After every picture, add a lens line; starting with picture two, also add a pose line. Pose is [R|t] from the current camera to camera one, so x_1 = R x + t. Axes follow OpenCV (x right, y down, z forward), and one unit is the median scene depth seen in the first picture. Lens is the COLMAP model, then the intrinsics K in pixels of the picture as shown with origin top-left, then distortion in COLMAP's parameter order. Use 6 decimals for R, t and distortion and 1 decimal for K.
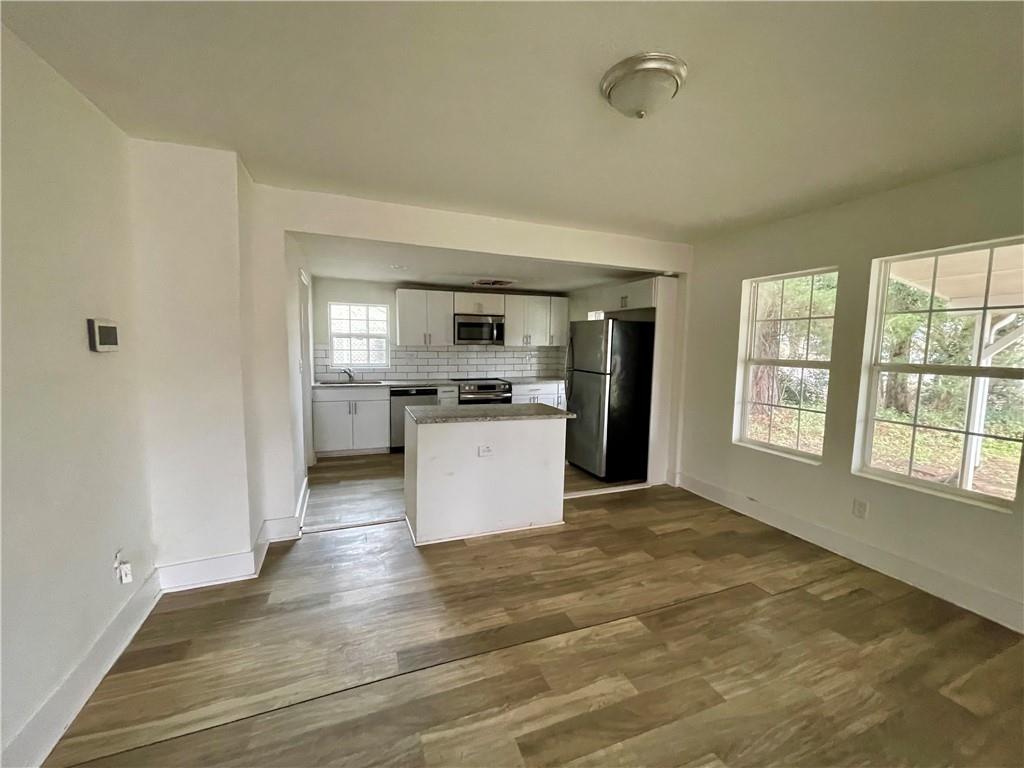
lens RADIAL K [[413.5, 0, 508.0], [0, 413.5, 380.9], [0, 0, 1]] dist [0.000287, 0.000199]
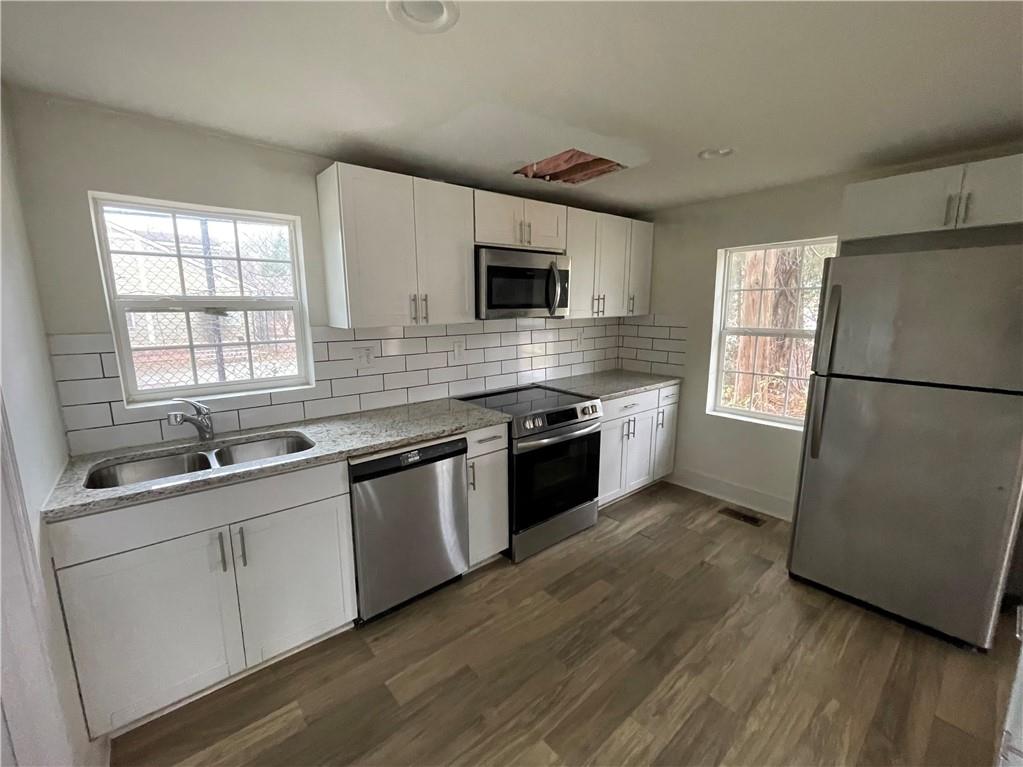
lens RADIAL K [[422.1, 0, 497.0], [0, 422.1, 377.6], [0, 0, 1]] dist [0.000508, 0.000087]
pose [[0.953633, -0.074284, 0.291660, -0.242126], [0.048339, 0.994285, 0.095187, -0.070531], [-0.297064, -0.076675, 0.951774, 0.586933]]
